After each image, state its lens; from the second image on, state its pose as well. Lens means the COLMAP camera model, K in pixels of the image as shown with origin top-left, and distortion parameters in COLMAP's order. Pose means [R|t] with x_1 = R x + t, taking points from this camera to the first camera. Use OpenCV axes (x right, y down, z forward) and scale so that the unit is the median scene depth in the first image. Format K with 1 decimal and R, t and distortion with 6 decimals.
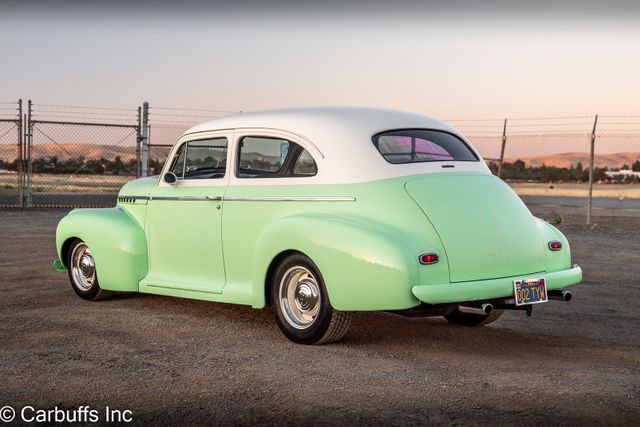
lens RADIAL K [[1107.9, 0, 350.1], [0, 1107.9, 212.8], [0, 0, 1]] dist [0.032527, -0.017167]
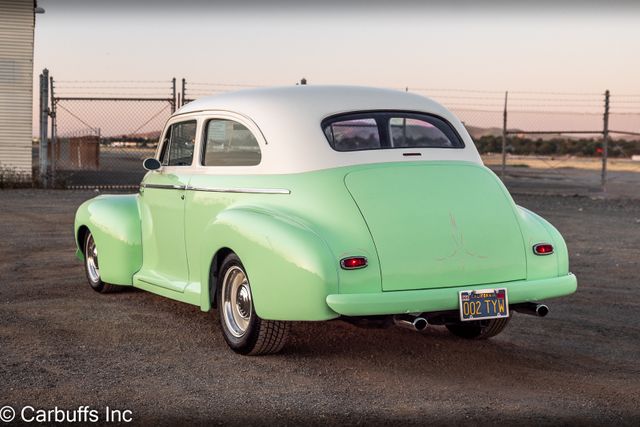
lens RADIAL K [[1159.0, 0, 320.0], [0, 1159.0, 213.5], [0, 0, 1]] dist [0.031320, 0.046095]
pose [[0.971719, 0.015657, -0.235619, 0.235455], [-0.011418, 0.999748, 0.019348, -0.012823], [0.235863, -0.016111, 0.971653, 0.112498]]
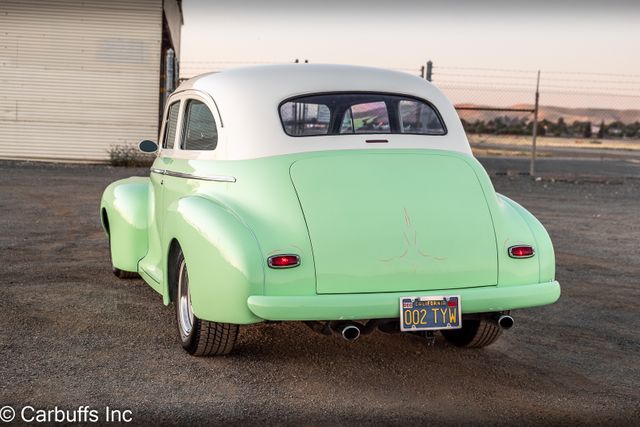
lens RADIAL K [[1136.7, 0, 304.3], [0, 1136.7, 212.7], [0, 0, 1]] dist [0.046939, 0.165878]
pose [[0.918287, 0.045087, -0.393340, 0.361871], [-0.032297, 0.998714, 0.039079, -0.021987], [0.394597, -0.023182, 0.918562, 0.256082]]
